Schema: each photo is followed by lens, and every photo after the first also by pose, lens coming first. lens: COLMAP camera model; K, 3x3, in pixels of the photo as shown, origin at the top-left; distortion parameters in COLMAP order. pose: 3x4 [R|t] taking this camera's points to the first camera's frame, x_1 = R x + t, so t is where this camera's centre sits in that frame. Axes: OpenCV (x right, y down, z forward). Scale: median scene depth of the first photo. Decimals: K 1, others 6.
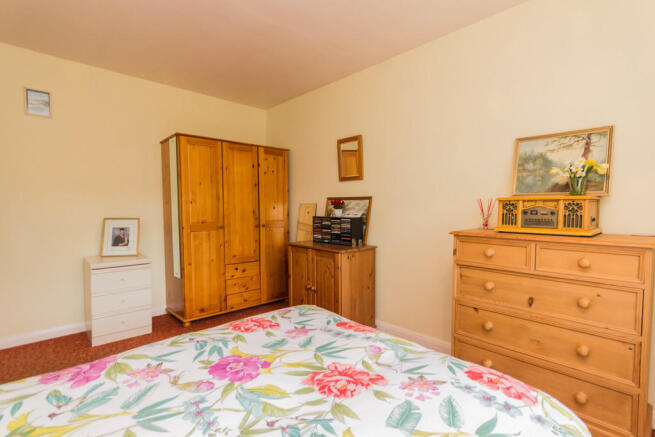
lens RADIAL K [[320.5, 0, 331.2], [0, 320.5, 231.8], [0, 0, 1]] dist [0.000071, -0.000252]
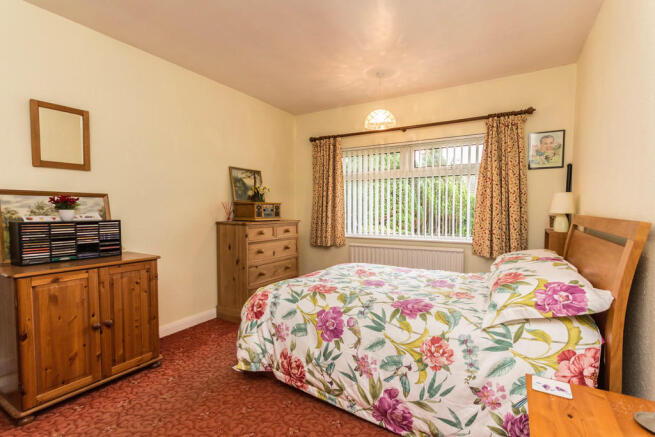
lens RADIAL K [[309.8, 0, 347.6], [0, 309.8, 222.2], [0, 0, 1]] dist [-0.000637, 0.000065]
pose [[-0.314278, -0.041771, 0.948412, -1.359766], [0.072387, 0.995069, 0.067813, -0.078645], [-0.946567, 0.089965, -0.309705, 1.112870]]
